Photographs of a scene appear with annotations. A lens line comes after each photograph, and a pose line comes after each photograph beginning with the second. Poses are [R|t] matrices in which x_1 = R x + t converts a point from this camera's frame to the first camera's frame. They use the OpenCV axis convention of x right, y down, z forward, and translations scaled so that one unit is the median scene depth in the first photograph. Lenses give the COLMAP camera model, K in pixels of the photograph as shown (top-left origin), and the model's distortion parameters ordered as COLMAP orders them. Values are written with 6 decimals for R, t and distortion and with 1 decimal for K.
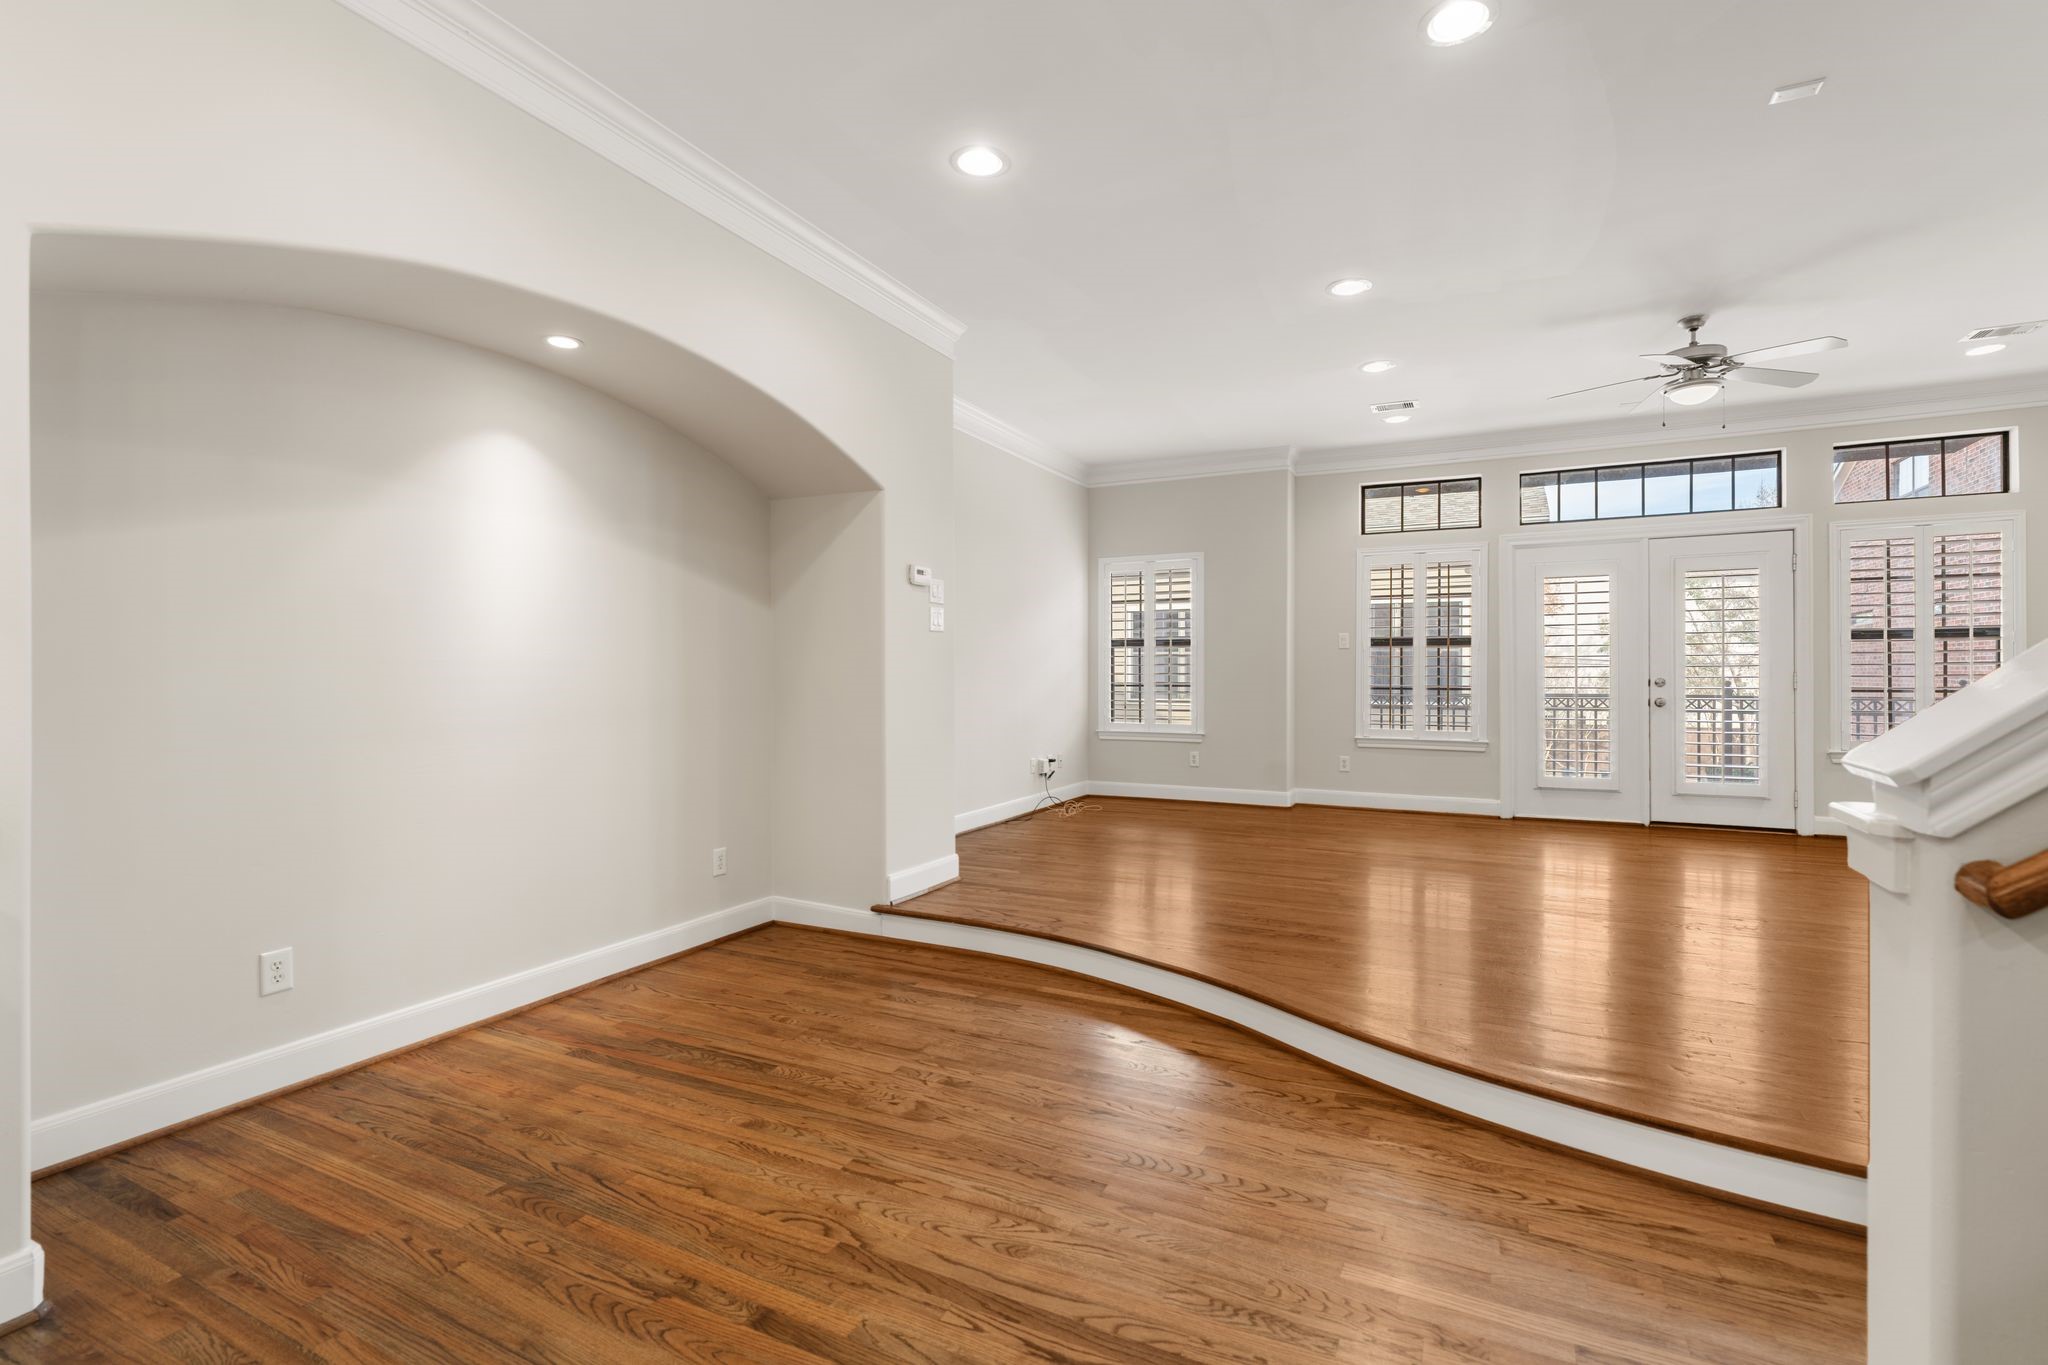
lens RADIAL K [[925.2, 0, 1022.6], [0, 925.2, 684.0], [0, 0, 1]] dist [-0.010246, 0.003826]
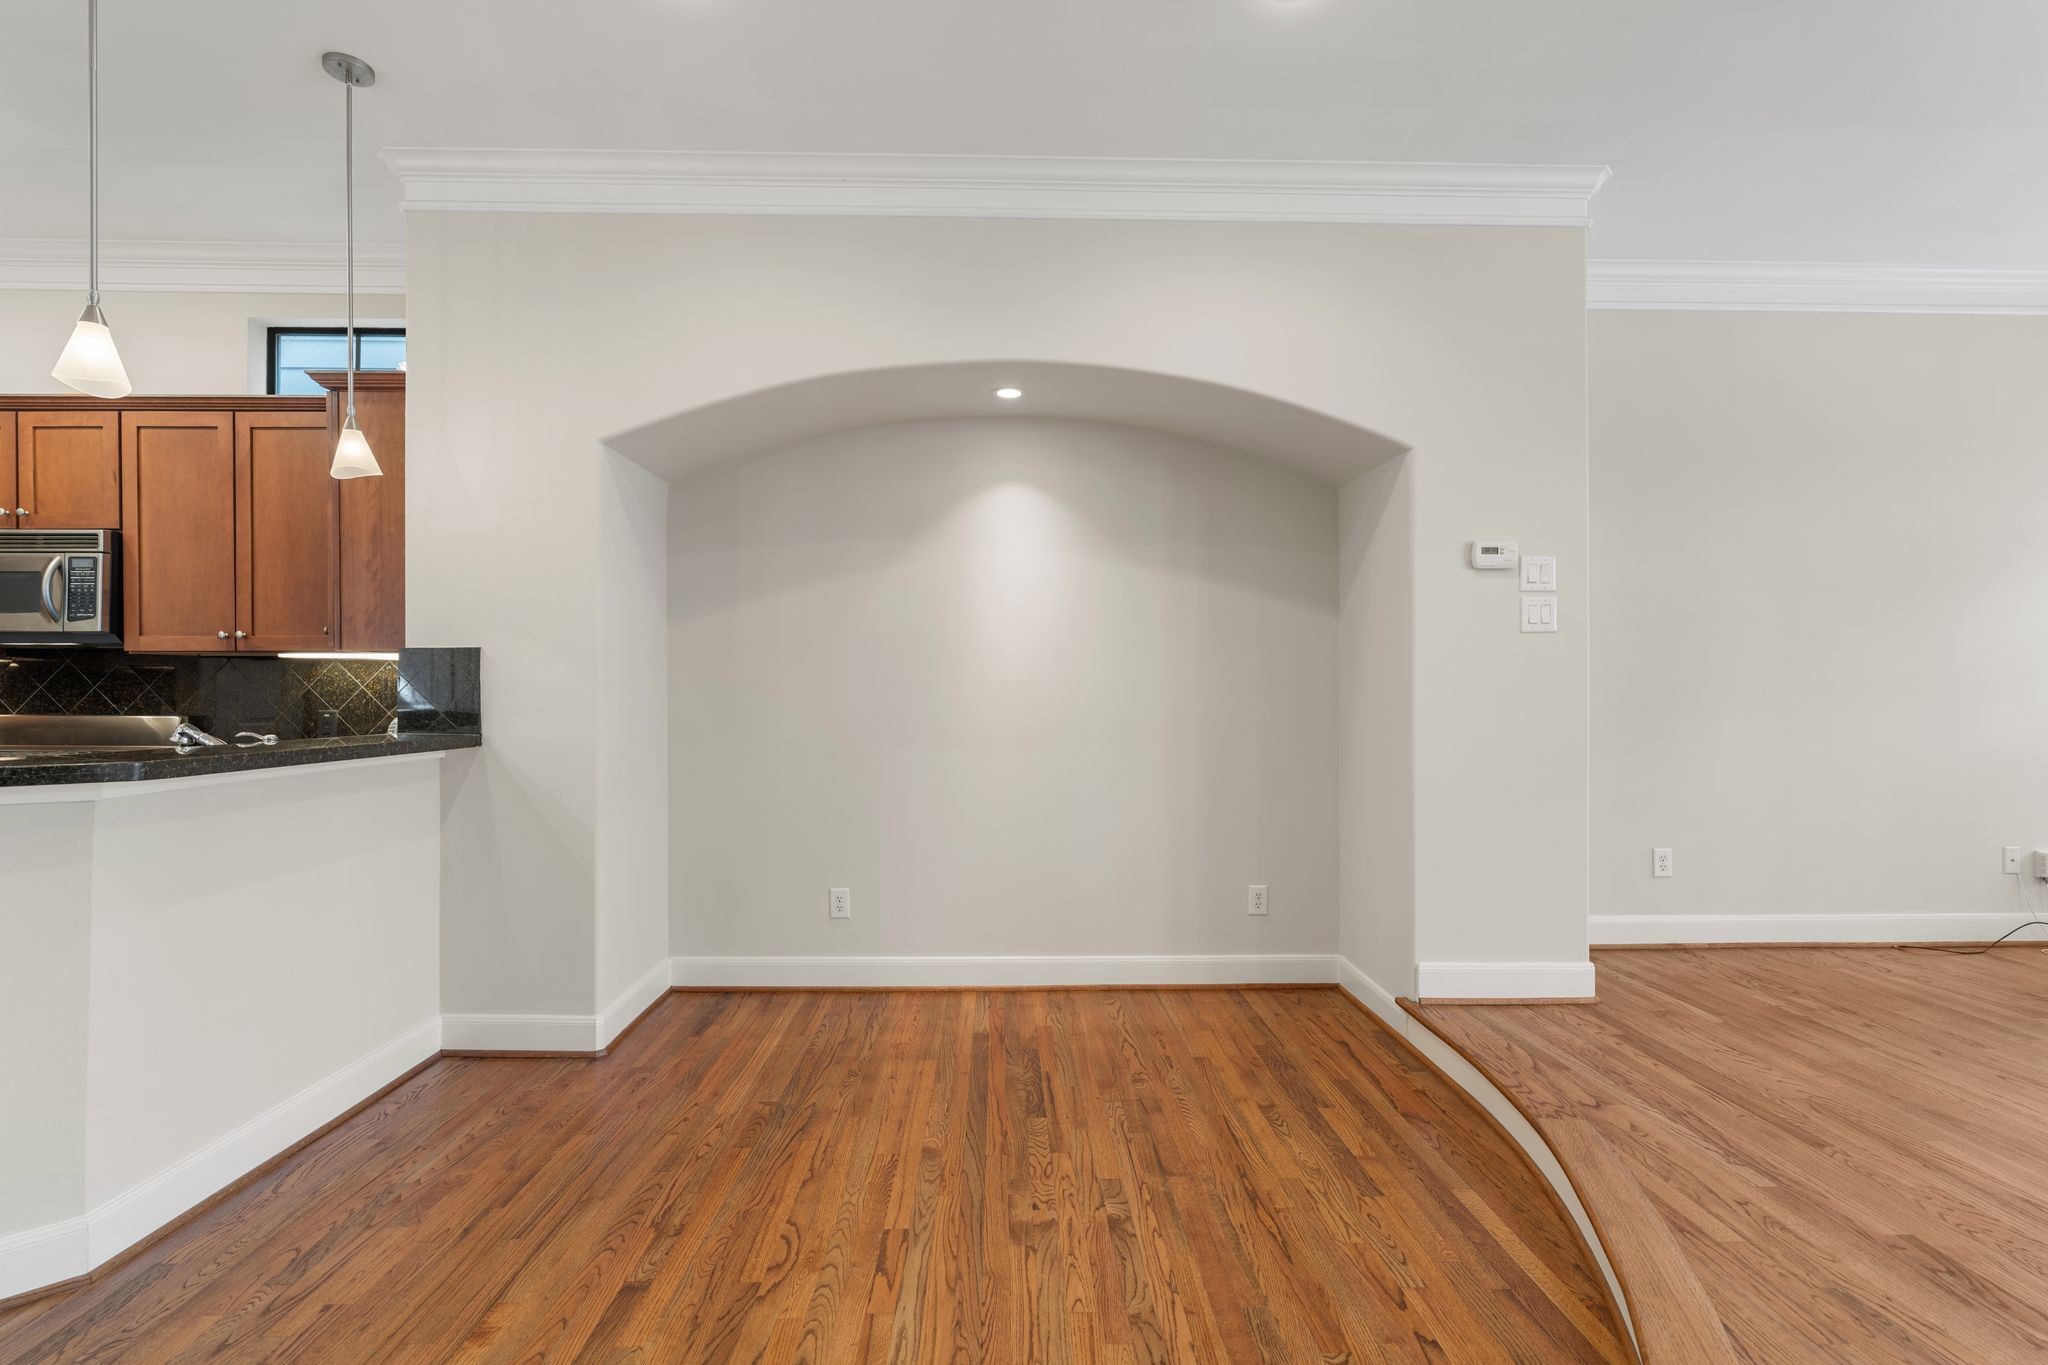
lens RADIAL K [[925.2, 0, 1024.5], [0, 925.2, 695.4], [0, 0, 1]] dist [-0.010246, 0.003826]
pose [[0.472108, 0.000767, -0.881541, 0.447114], [-0.012199, 0.999910, -0.005663, -0.000898], [0.881457, 0.013427, 0.472074, 0.450809]]
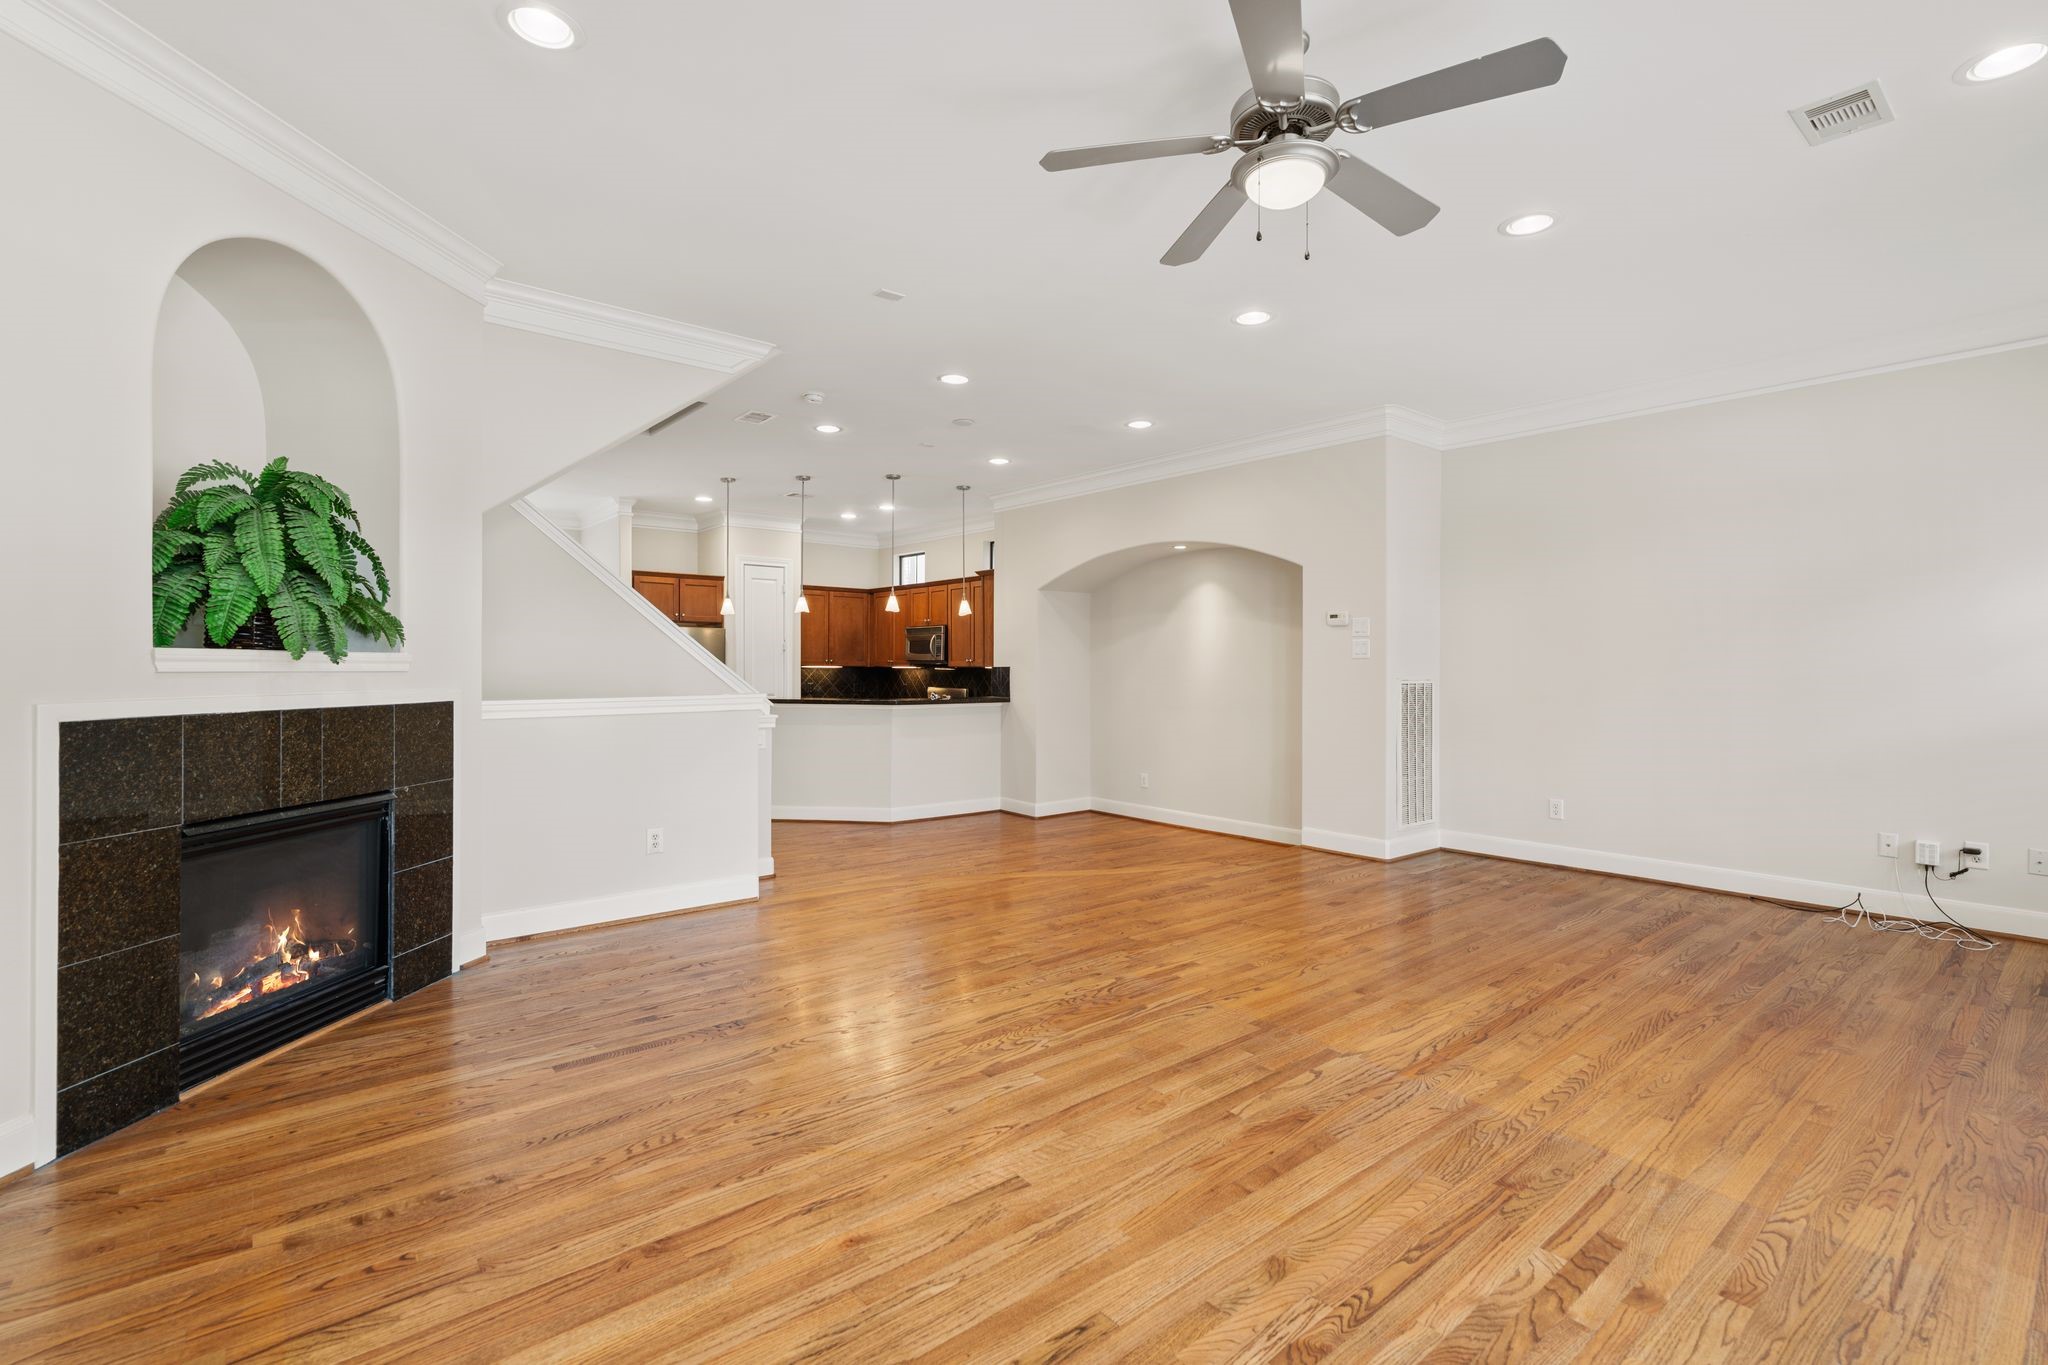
lens RADIAL K [[925.2, 0, 1031.6], [0, 925.2, 673.4], [0, 0, 1]] dist [-0.010246, 0.003826]
pose [[-0.393737, 0.001378, -0.919222, 1.695851], [-0.018045, 0.999795, 0.009229, -0.052634], [0.919046, 0.020221, -0.393632, 1.455515]]
